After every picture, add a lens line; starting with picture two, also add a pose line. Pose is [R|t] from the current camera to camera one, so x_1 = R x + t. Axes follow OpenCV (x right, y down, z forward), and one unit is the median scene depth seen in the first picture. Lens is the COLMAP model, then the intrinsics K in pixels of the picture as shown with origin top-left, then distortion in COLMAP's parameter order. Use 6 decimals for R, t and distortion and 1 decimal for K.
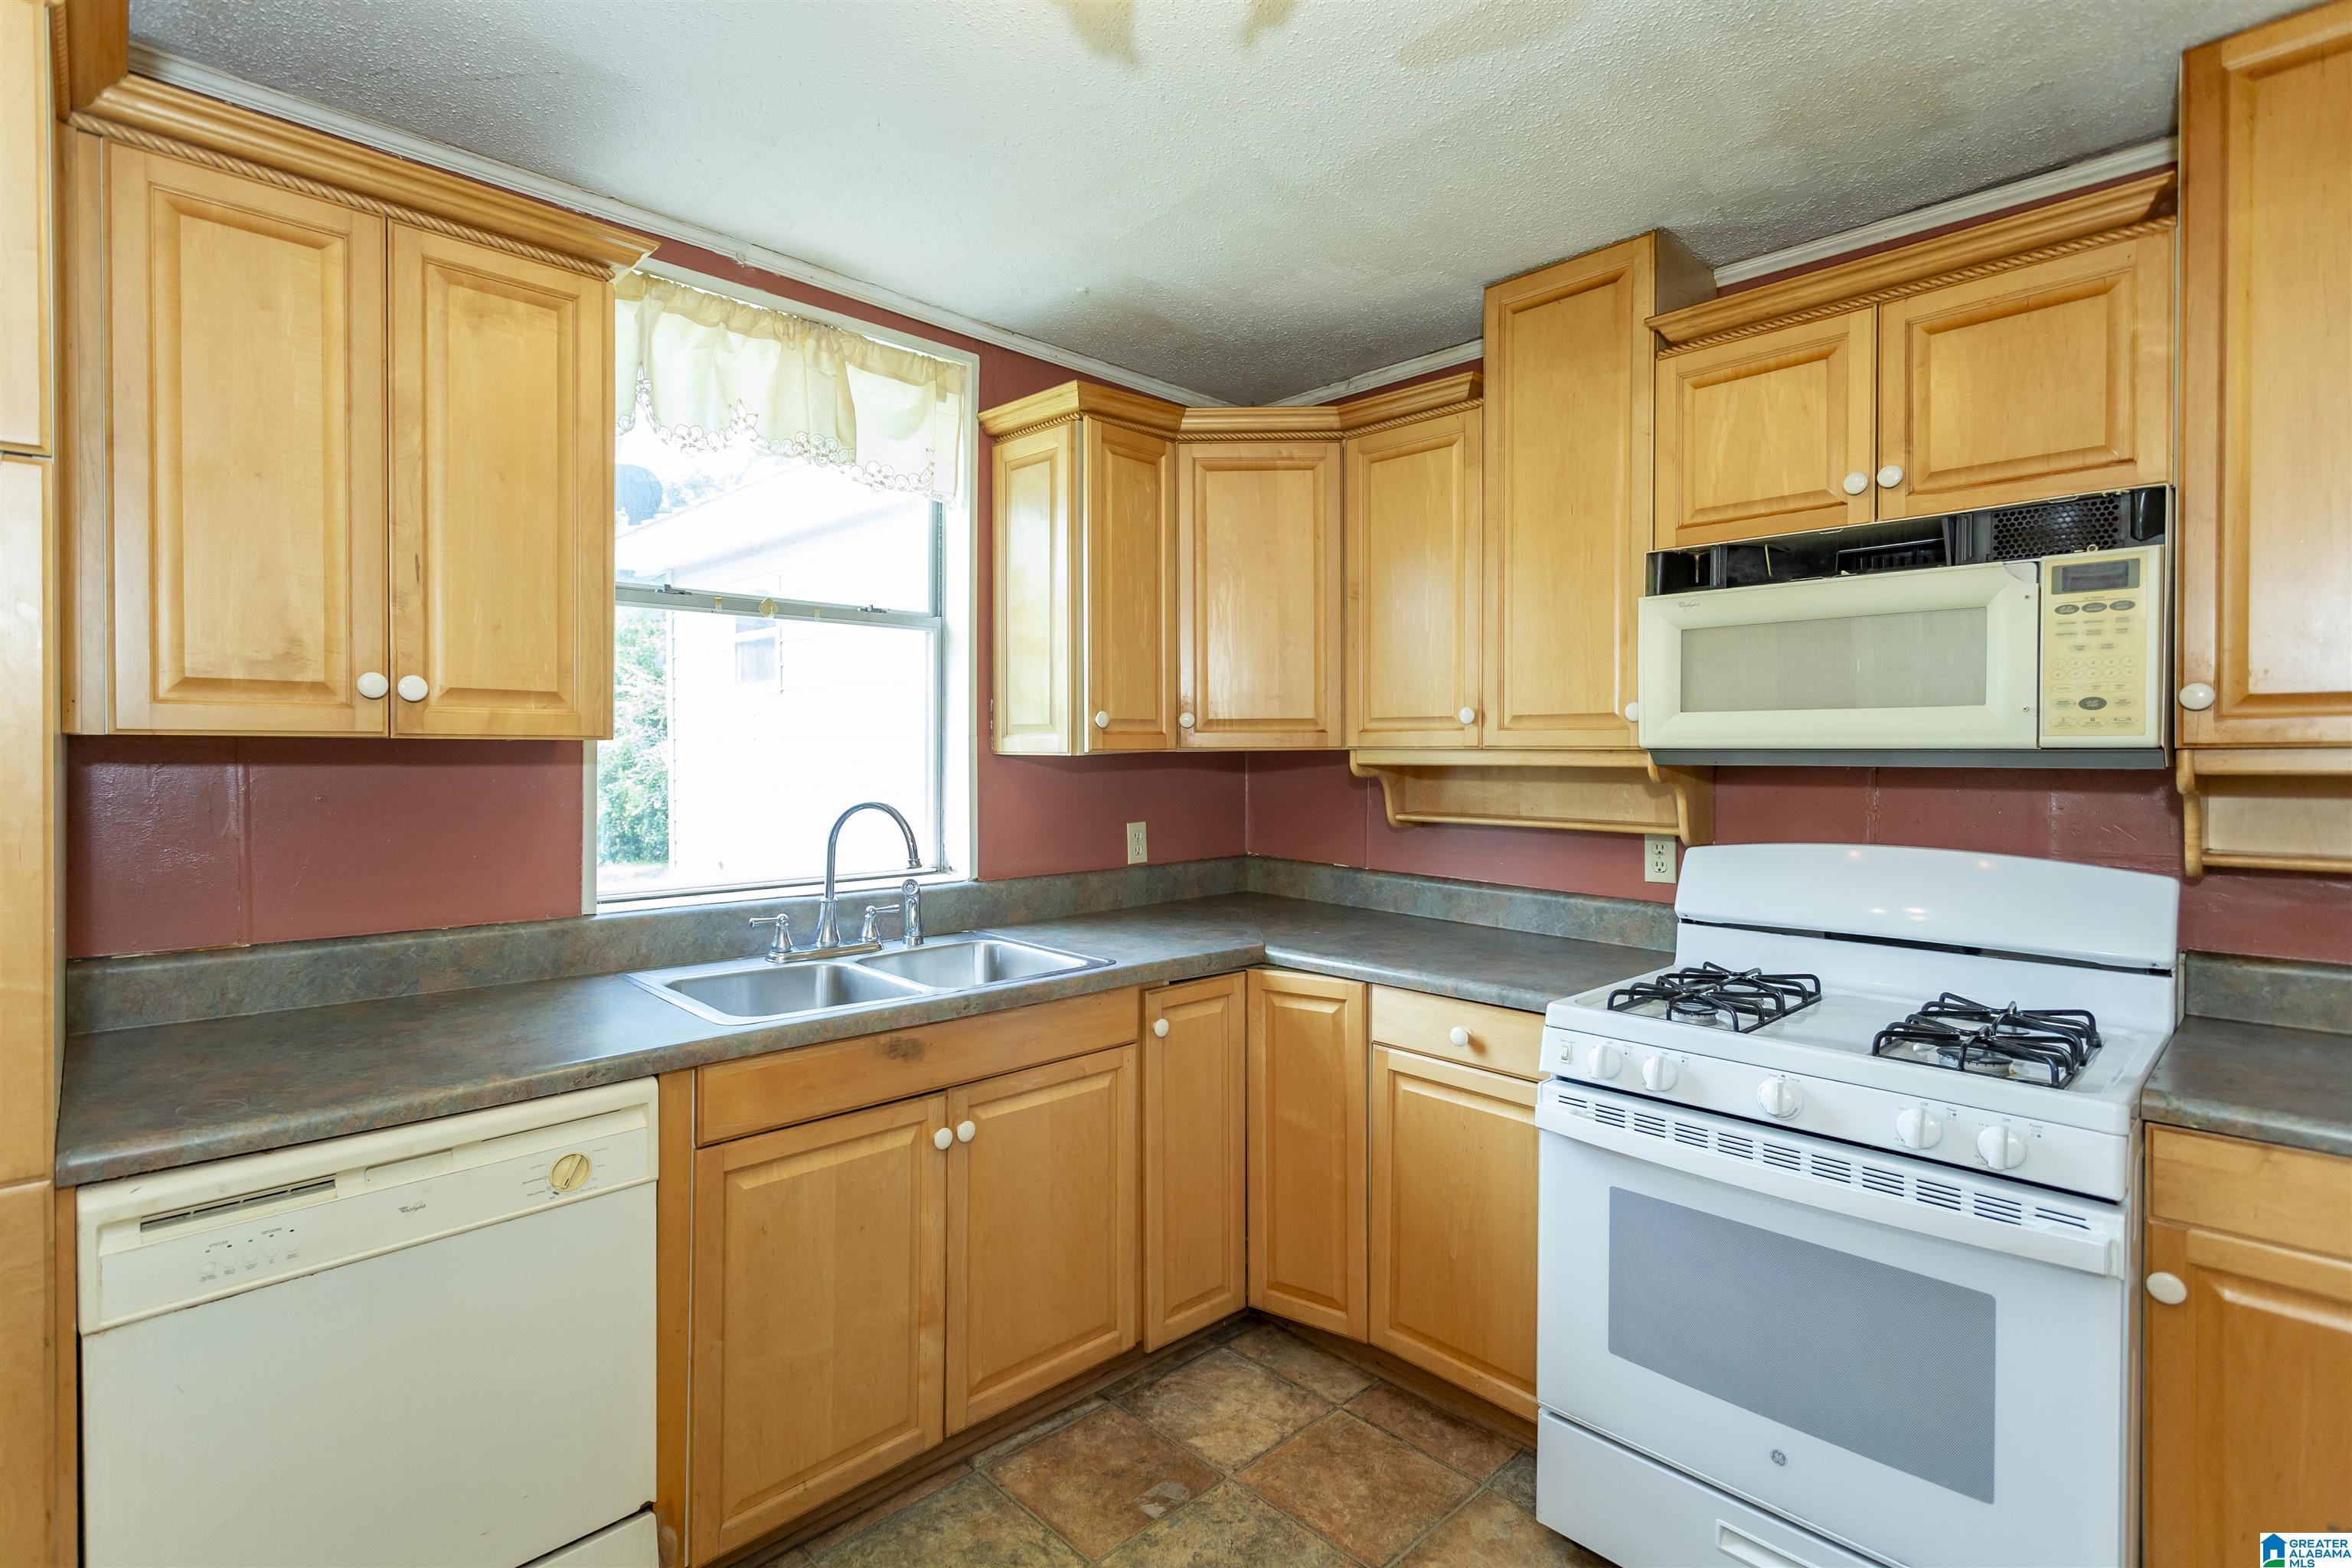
lens RADIAL K [[1130.8, 0, 1166.7], [0, 1130.8, 763.4], [0, 0, 1]] dist [0.001787, 0.000285]
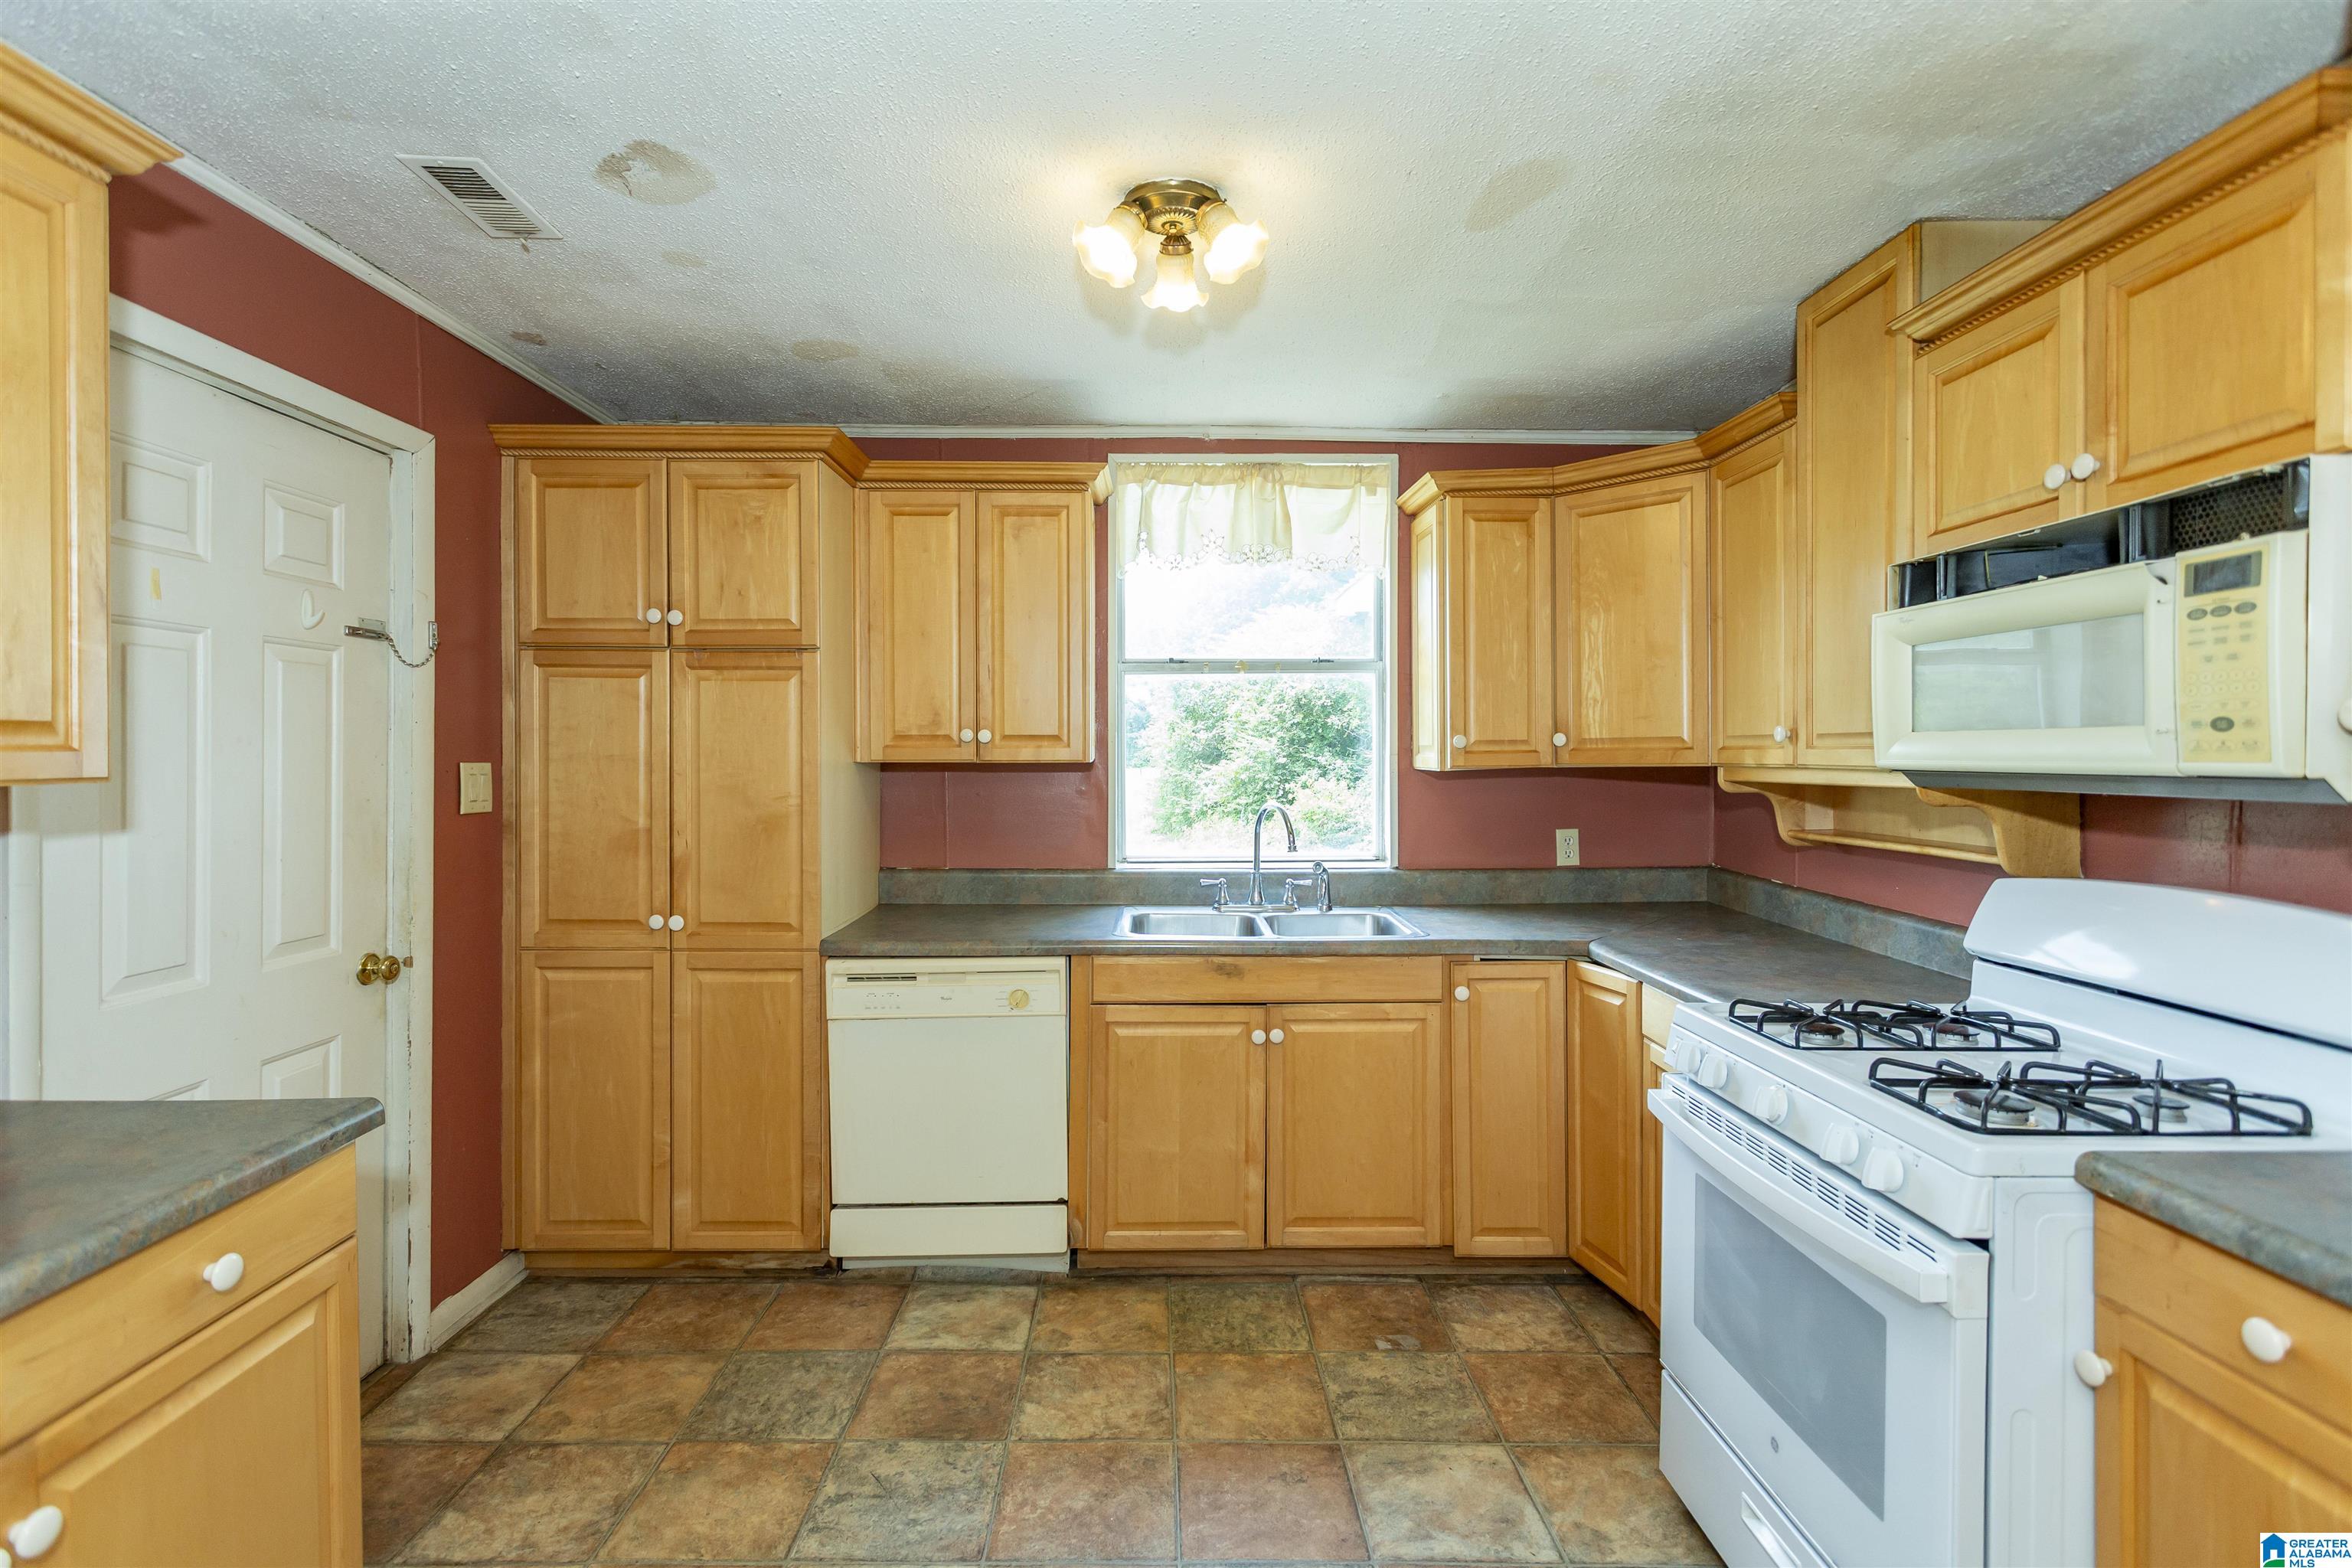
lens RADIAL K [[1130.8, 0, 1158.0], [0, 1130.8, 759.6], [0, 0, 1]] dist [0.001787, 0.000285]
pose [[0.726506, -0.001283, -0.687159, 0.711153], [-0.002088, 0.999990, -0.004074, -0.017696], [0.687157, 0.004394, 0.726496, -0.144810]]
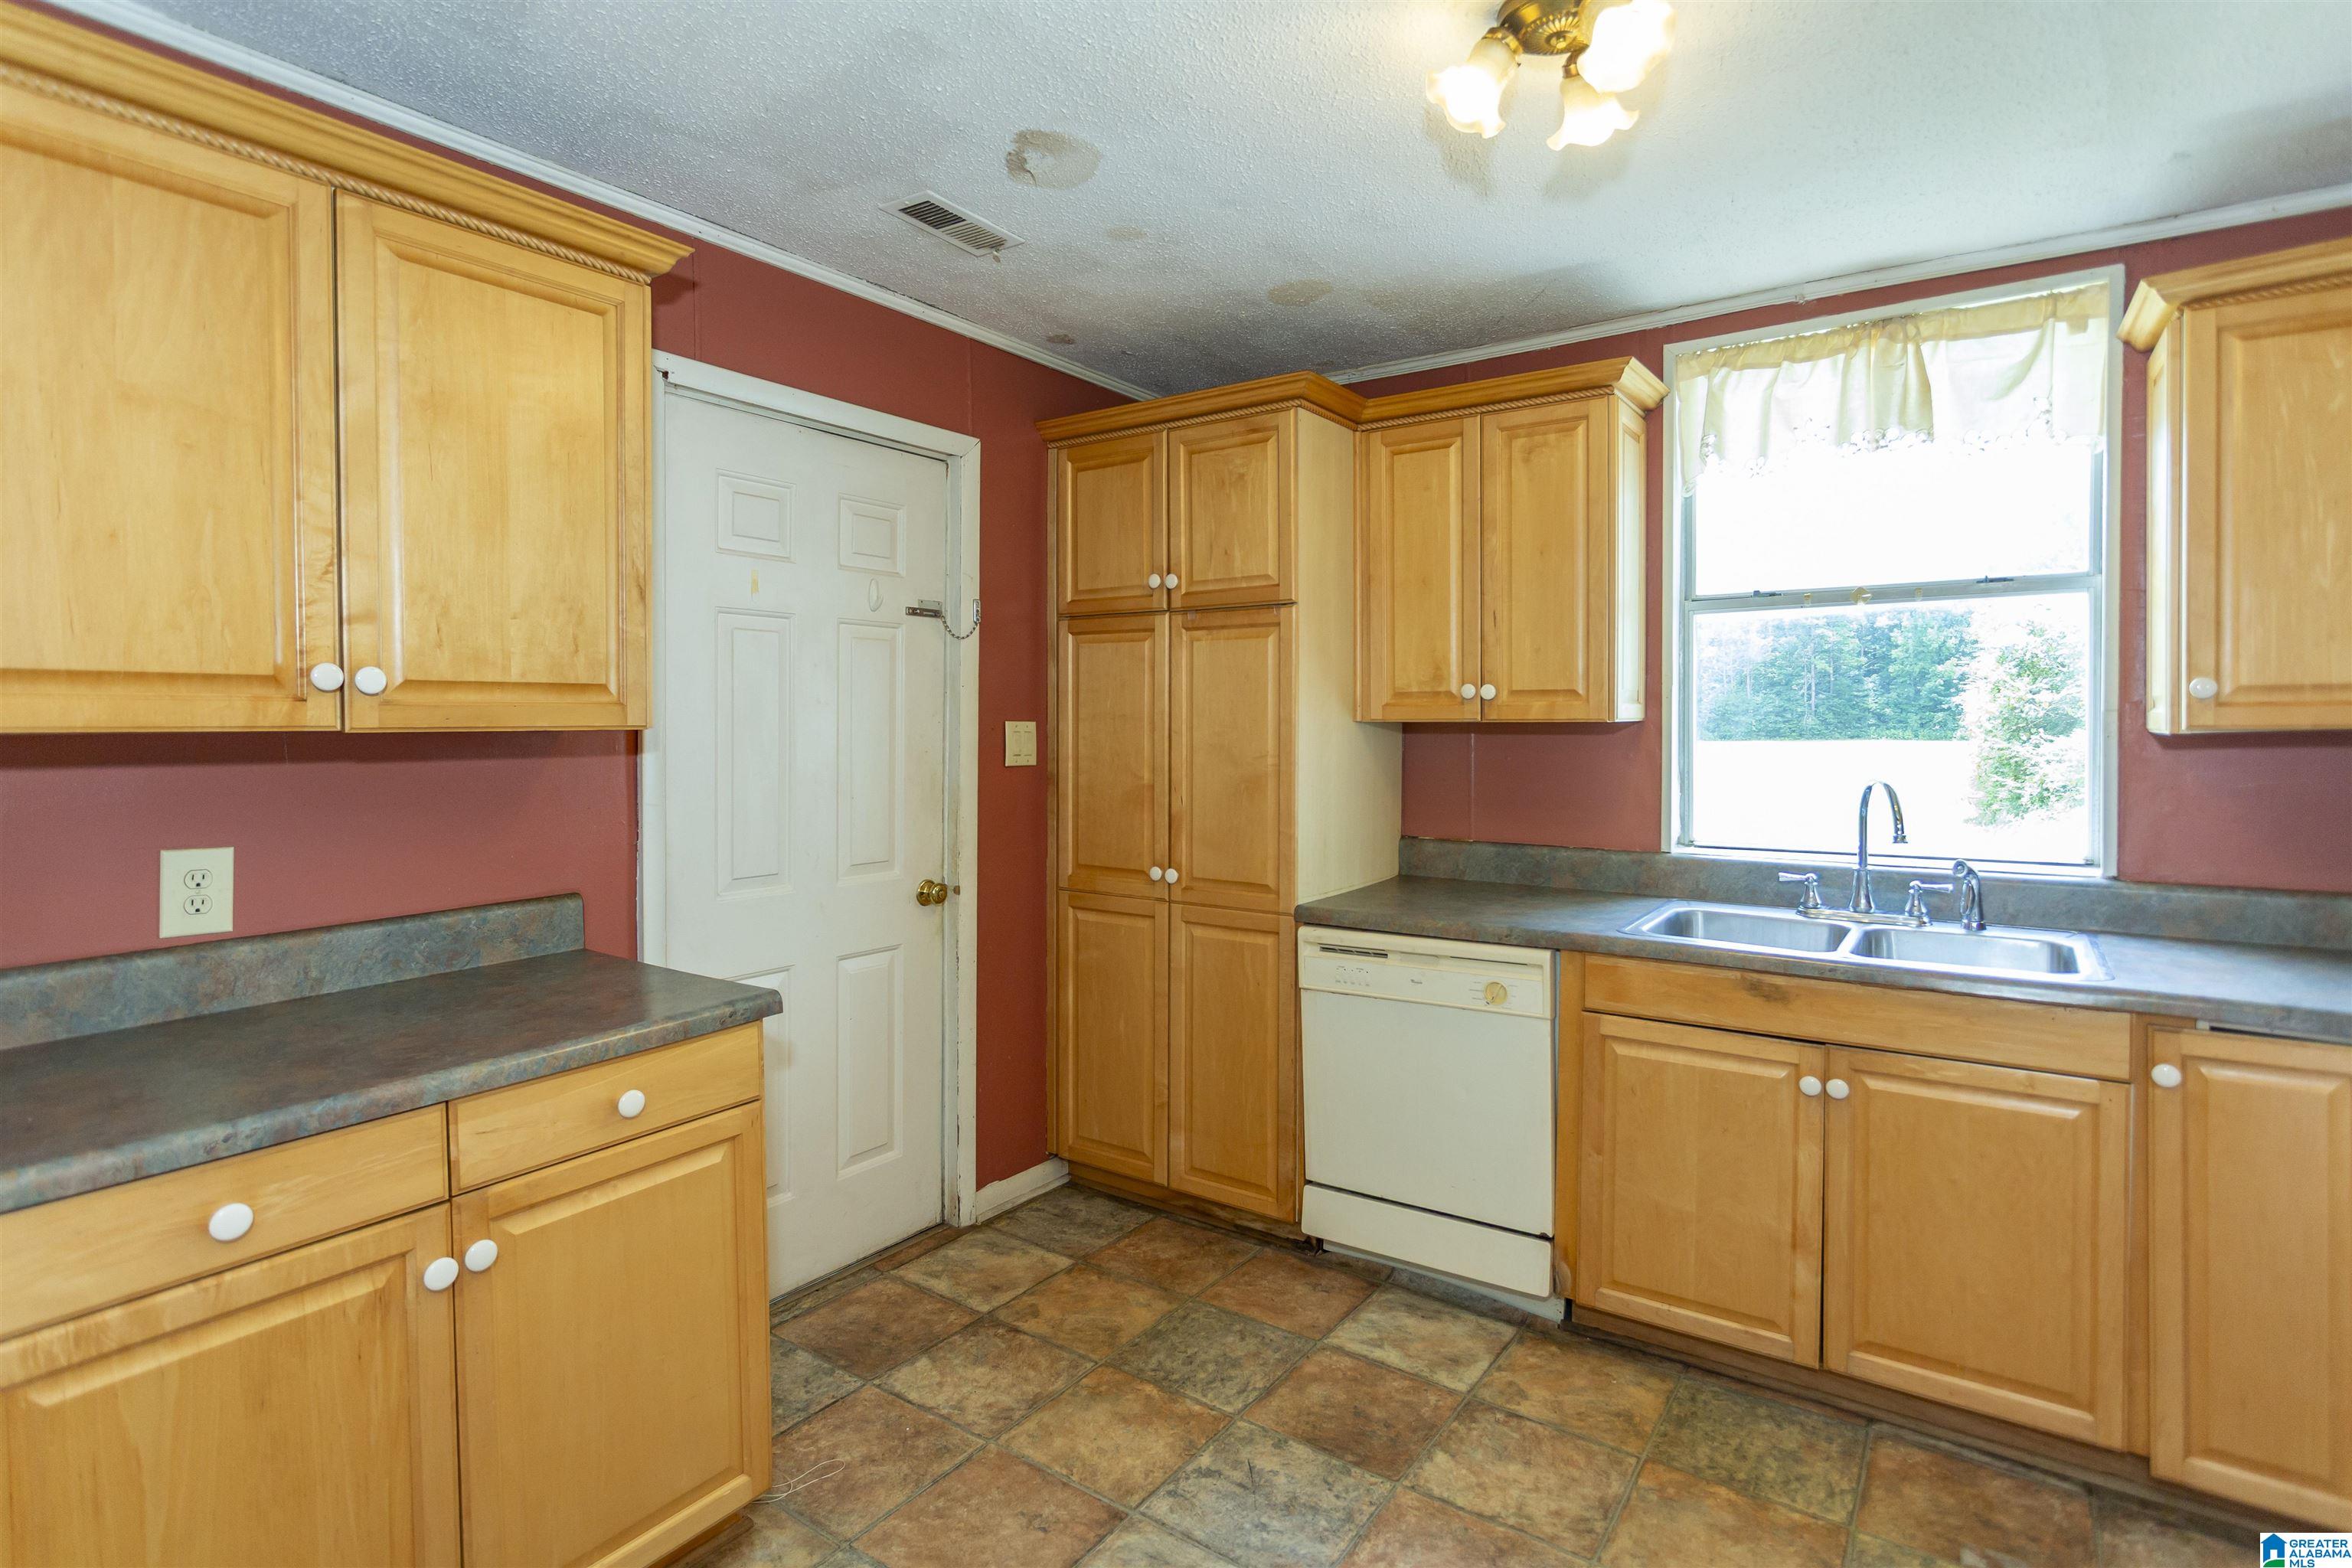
lens RADIAL K [[1172.7, 0, 1153.4], [0, 1172.7, 739.5], [0, 0, 1]] dist [-0.011382, 0.004850]
pose [[0.177015, 0.007906, -0.984176, 0.797952], [-0.006241, 0.999957, 0.006910, -0.004867], [0.984188, 0.004919, 0.177057, 0.180365]]
